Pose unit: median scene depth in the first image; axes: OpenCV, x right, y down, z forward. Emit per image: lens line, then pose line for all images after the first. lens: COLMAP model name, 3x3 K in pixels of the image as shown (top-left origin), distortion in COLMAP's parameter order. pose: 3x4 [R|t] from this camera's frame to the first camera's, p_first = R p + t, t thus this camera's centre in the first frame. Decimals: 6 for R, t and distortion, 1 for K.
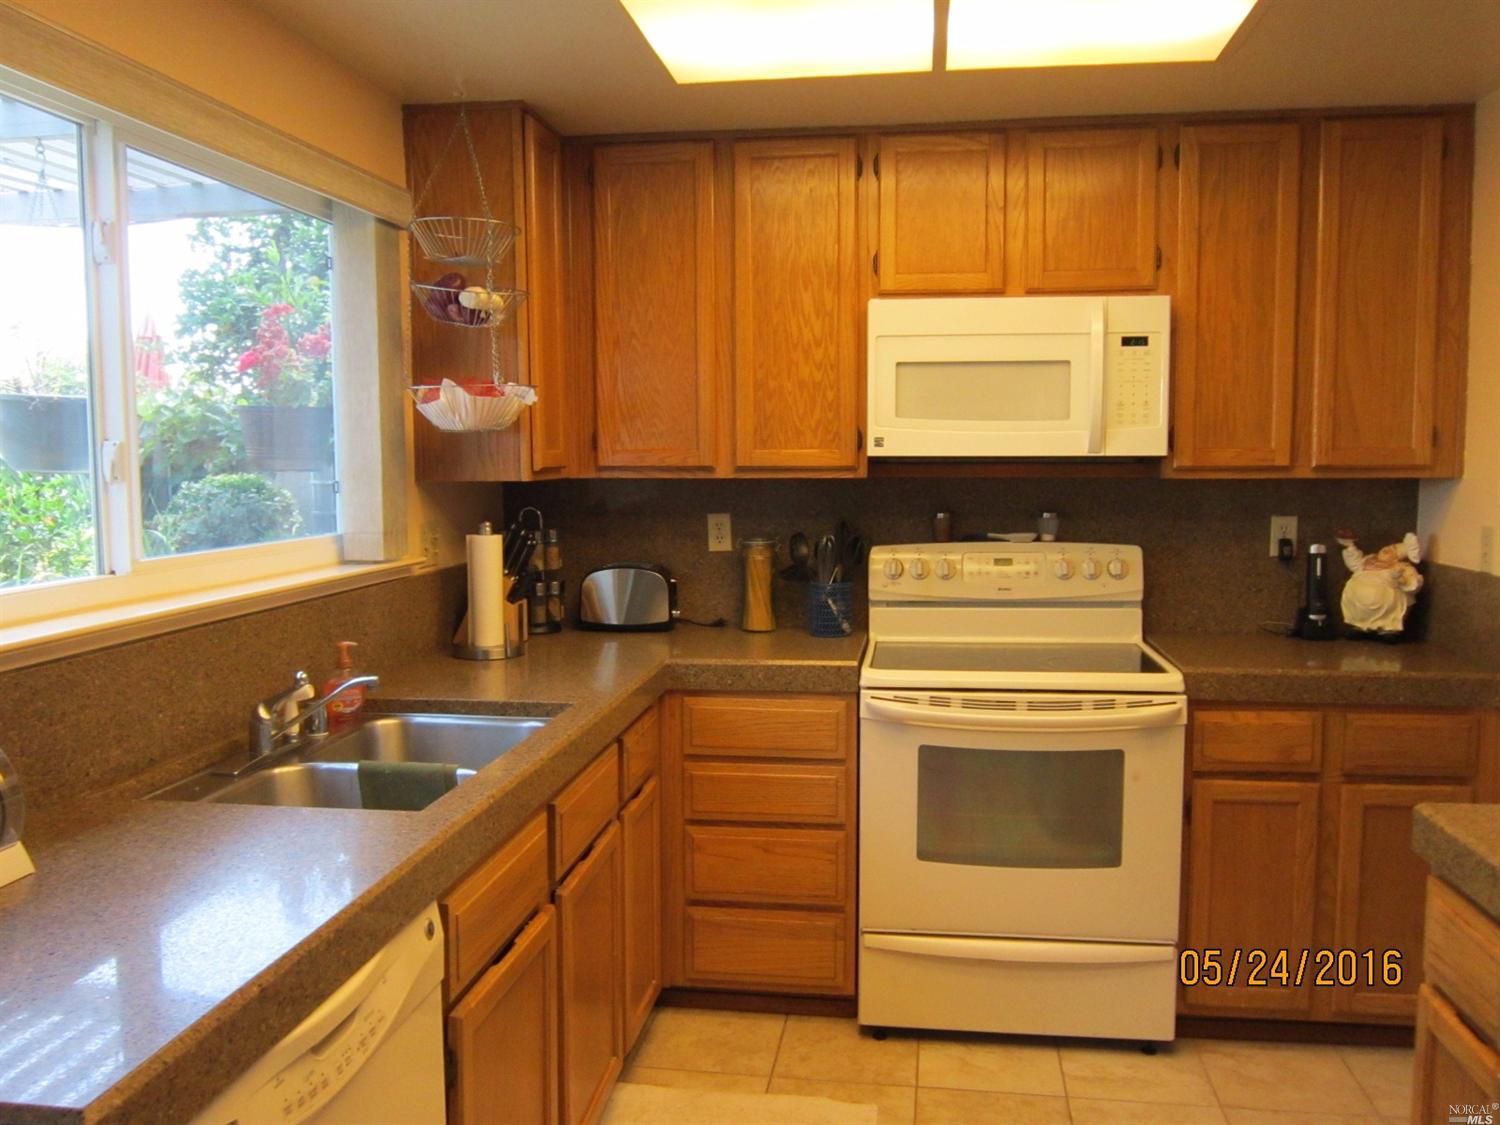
lens RADIAL K [[1215.2, 0, 759.3], [0, 1215.2, 574.6], [0, 0, 1]] dist [-0.051692, 0.023838]
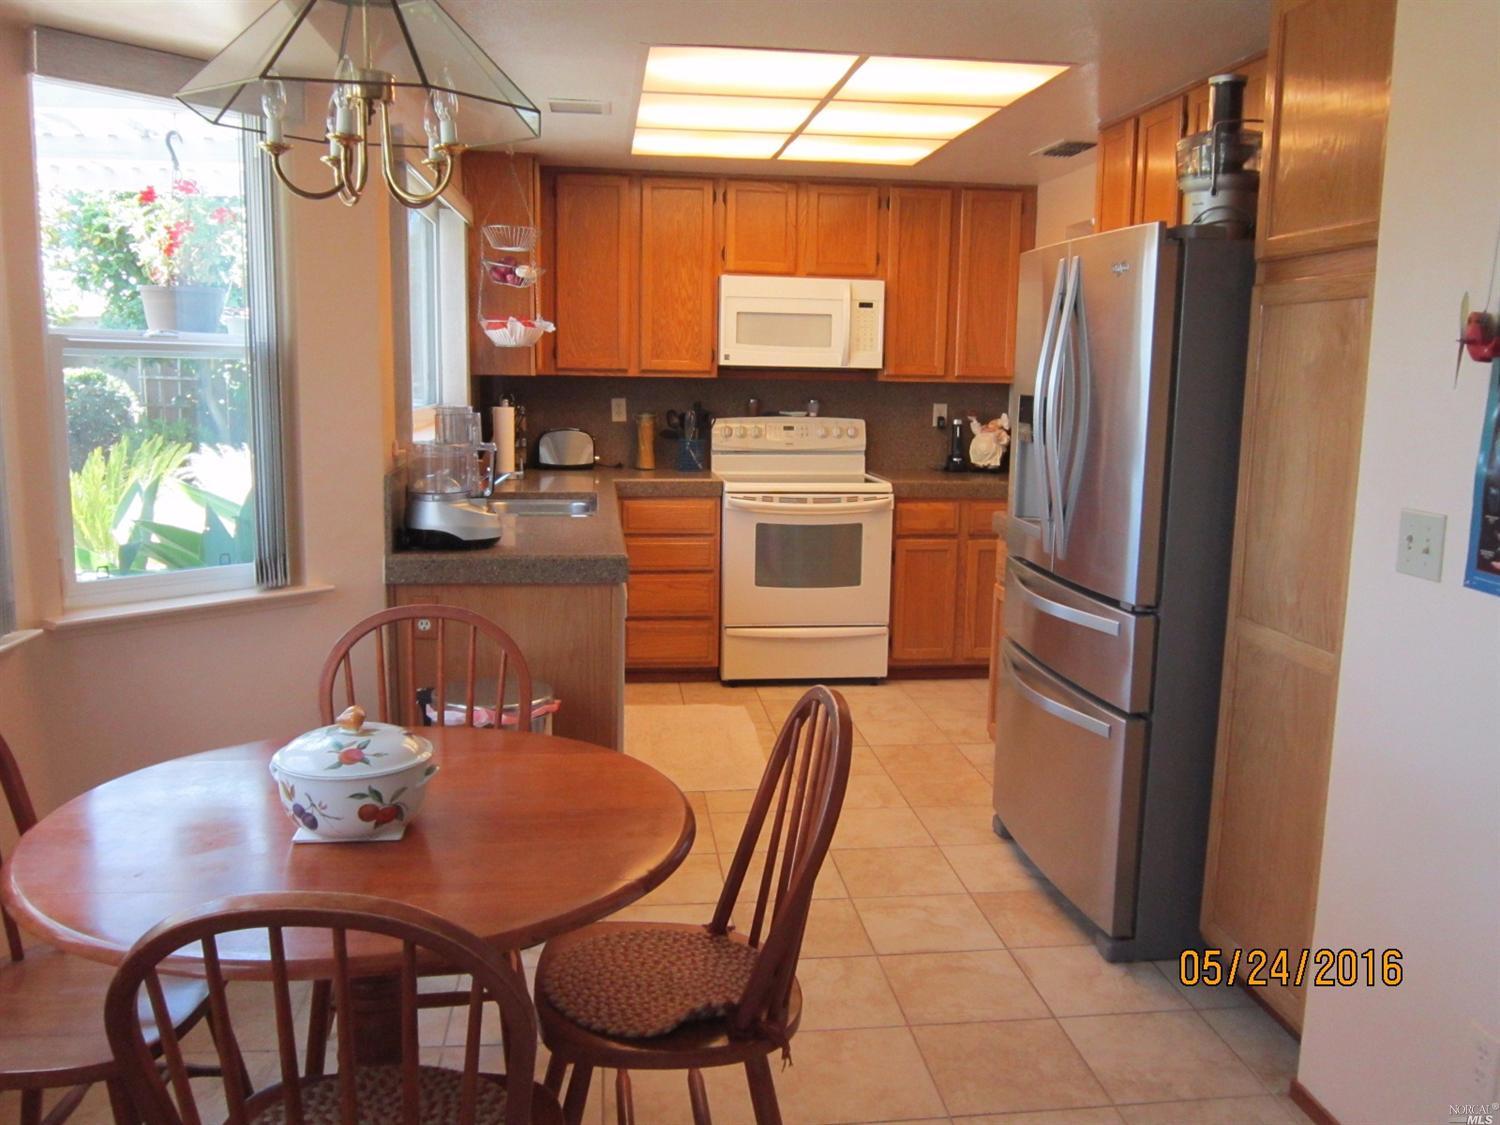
lens RADIAL K [[1215.2, 0, 743.8], [0, 1215.2, 575.6], [0, 0, 1]] dist [-0.051692, 0.023838]
pose [[0.966712, -0.021244, 0.254984, -0.342611], [0.002051, 0.997159, 0.075302, 0.076582], [-0.255859, -0.072272, 0.964009, -0.747914]]
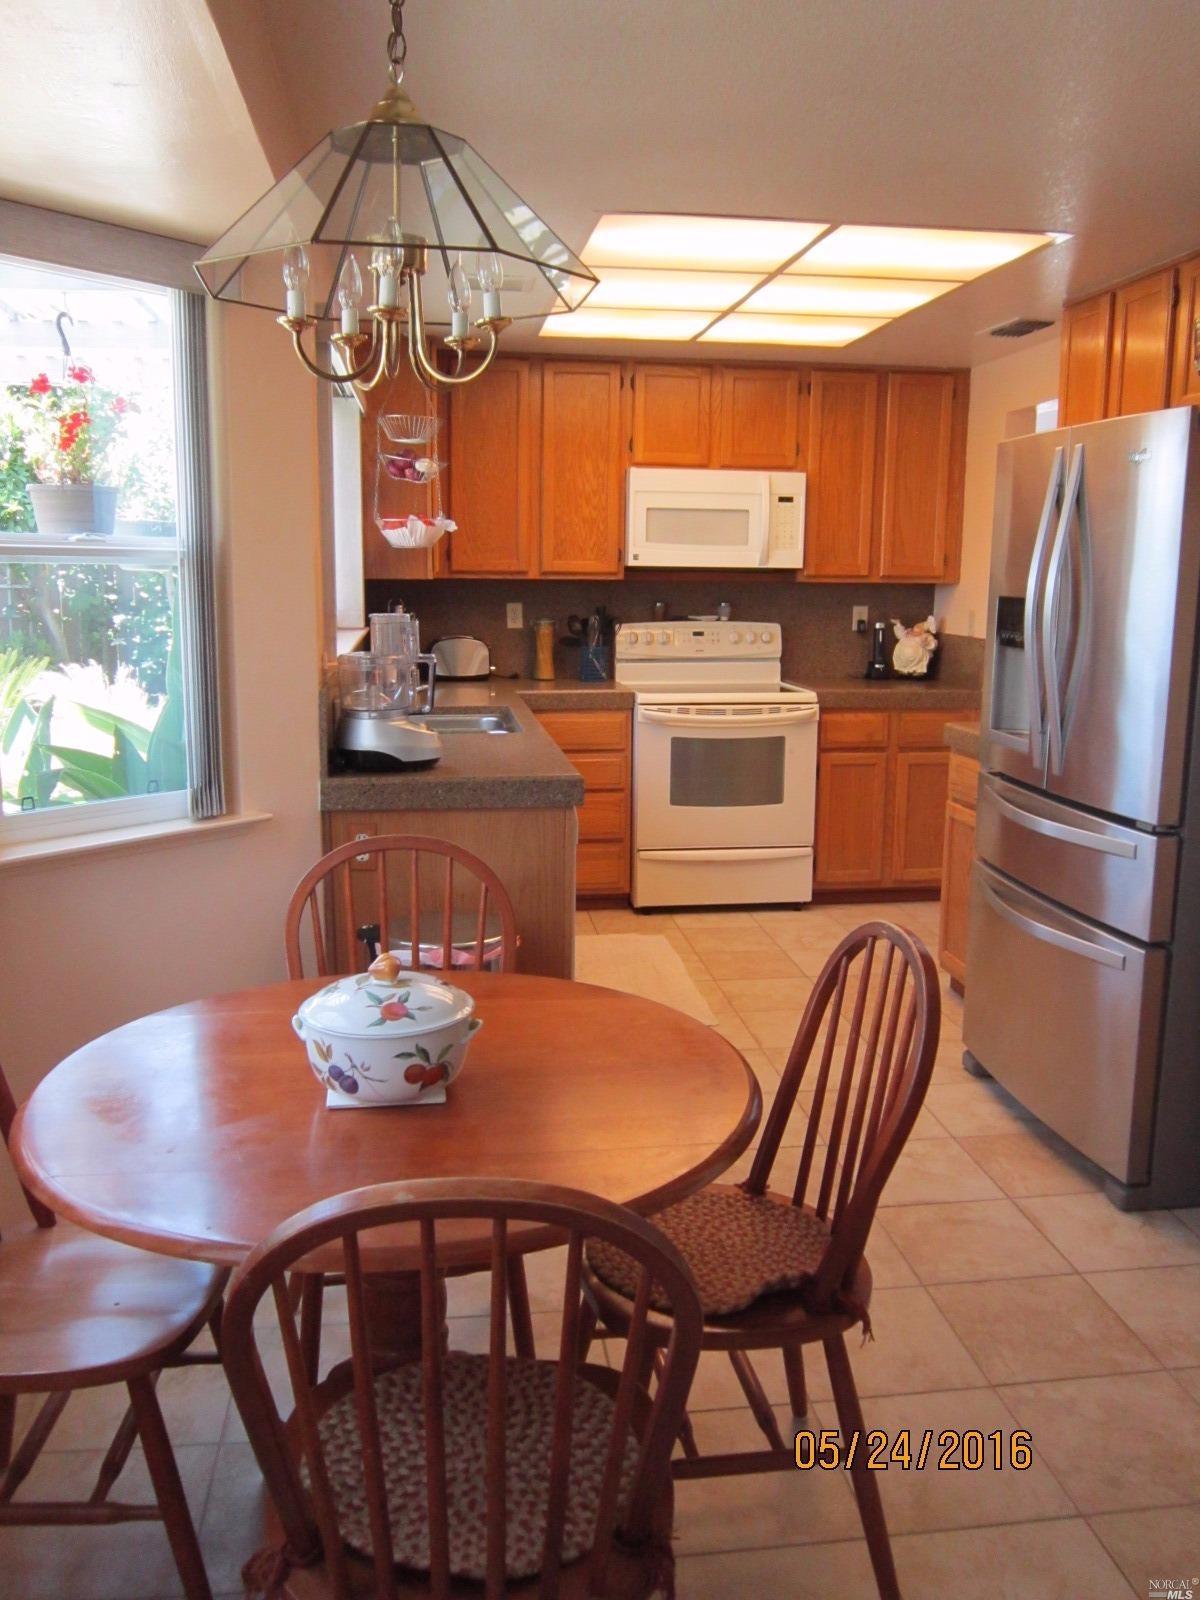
lens RADIAL K [[1296.2, 0, 599.9], [0, 1296.2, 815.6], [0, 0, 1]] dist [-0.051692, 0.023838]
pose [[0.962735, -0.037751, 0.267799, -0.435650], [0.012666, 0.995417, 0.094788, 0.072090], [-0.270150, -0.087864, 0.958801, -0.695747]]
